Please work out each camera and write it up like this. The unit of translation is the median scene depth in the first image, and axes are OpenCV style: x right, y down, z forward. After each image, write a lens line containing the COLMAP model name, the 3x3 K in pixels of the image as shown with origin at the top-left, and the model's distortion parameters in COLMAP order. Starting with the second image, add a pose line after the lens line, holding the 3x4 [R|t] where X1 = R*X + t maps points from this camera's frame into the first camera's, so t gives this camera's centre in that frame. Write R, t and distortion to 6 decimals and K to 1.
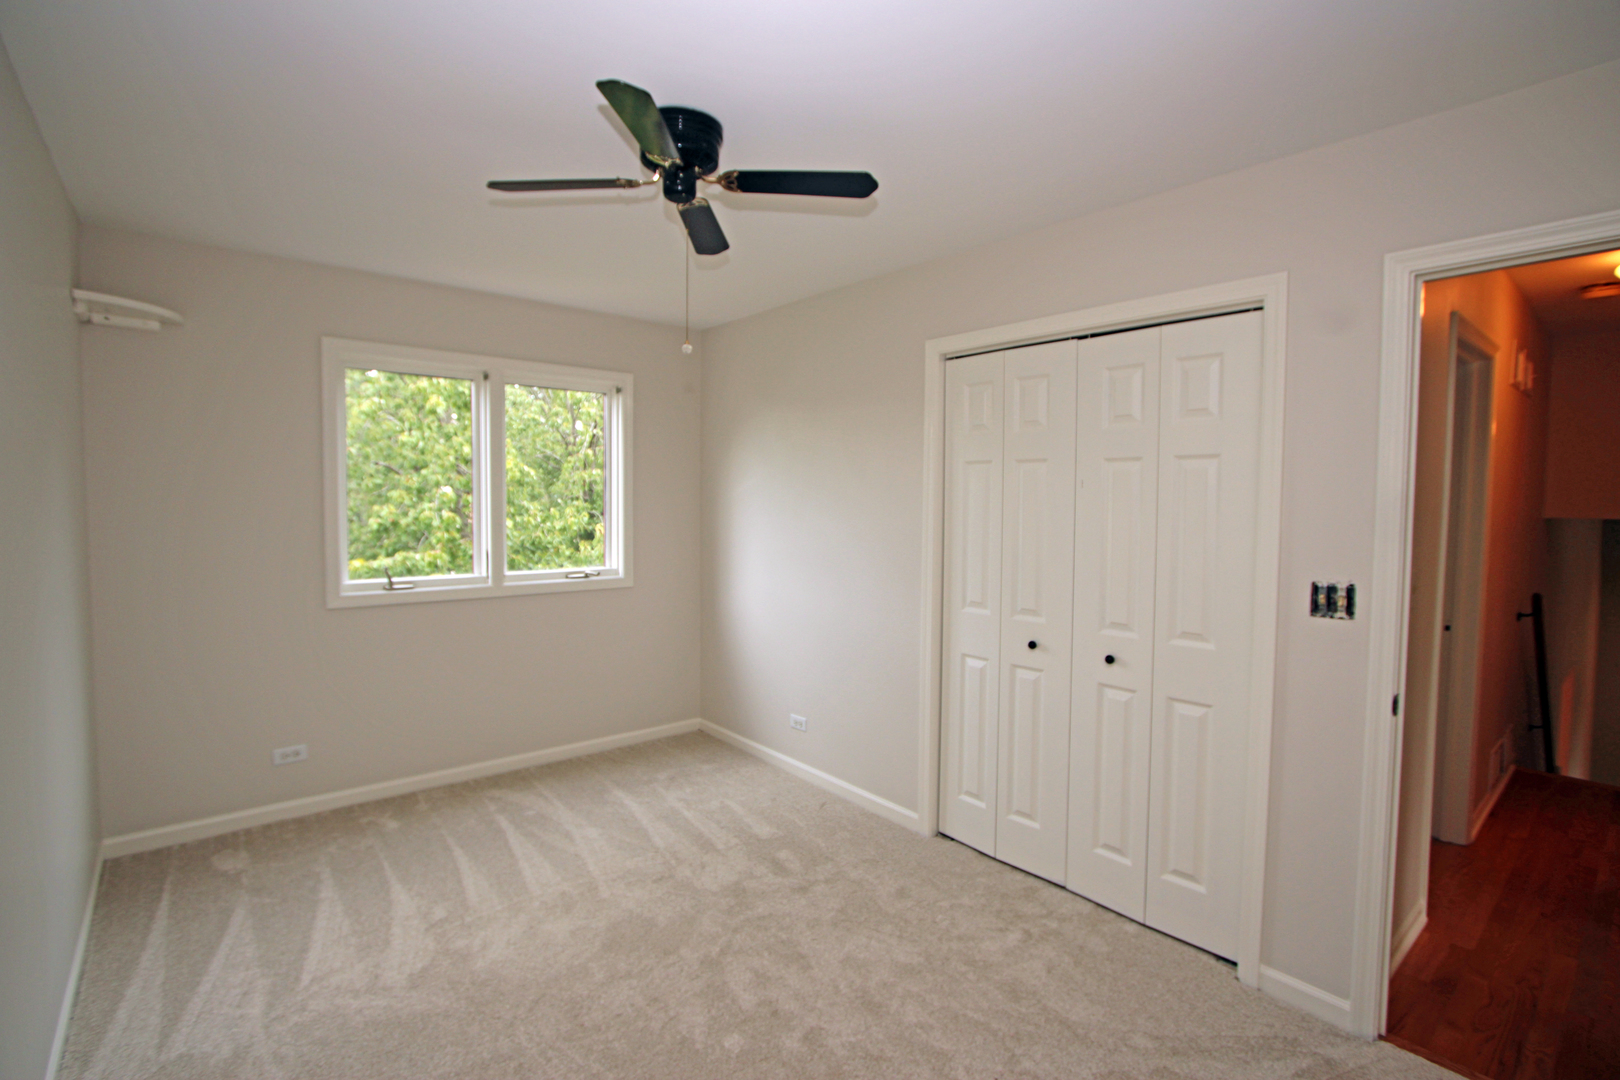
lens RADIAL K [[745.0, 0, 805.9], [0, 745.0, 529.4], [0, 0, 1]] dist [-0.024081, 0.005726]
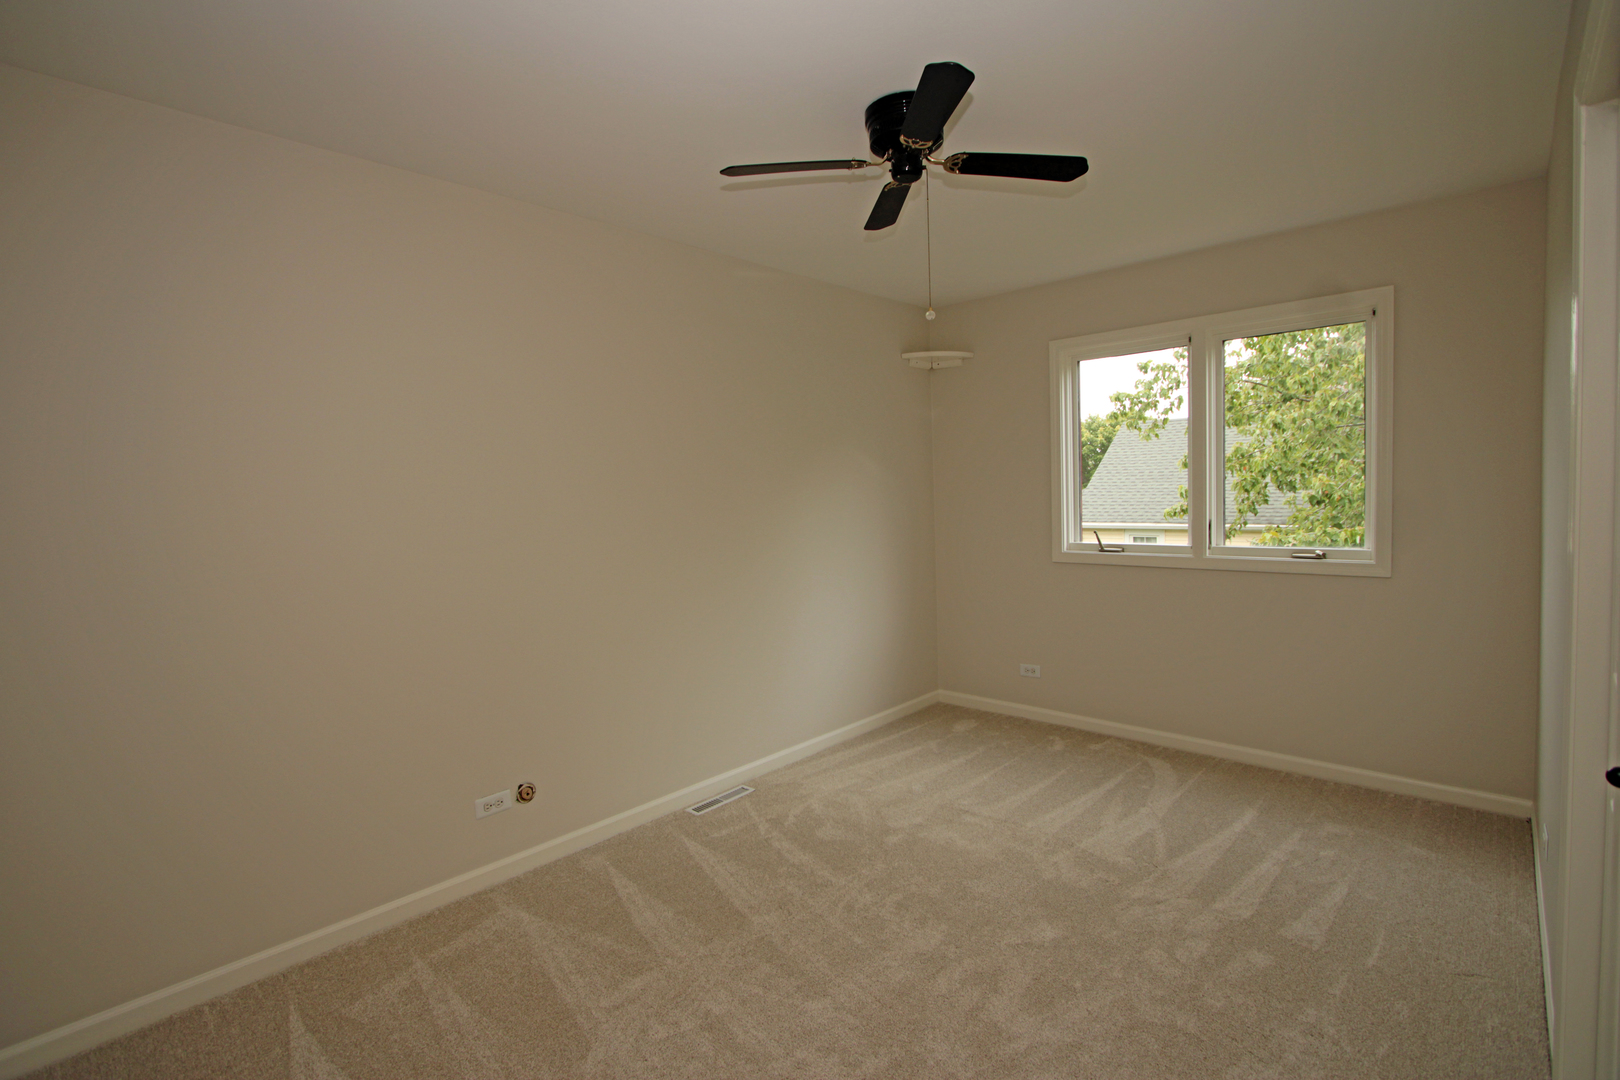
lens RADIAL K [[745.0, 0, 805.9], [0, 745.0, 529.4], [0, 0, 1]] dist [-0.024081, 0.005726]
pose [[0.113305, 0.037530, -0.992851, 0.599764], [-0.009620, 0.999281, 0.036675, 0.013048], [0.993514, 0.005396, 0.113585, 0.497813]]
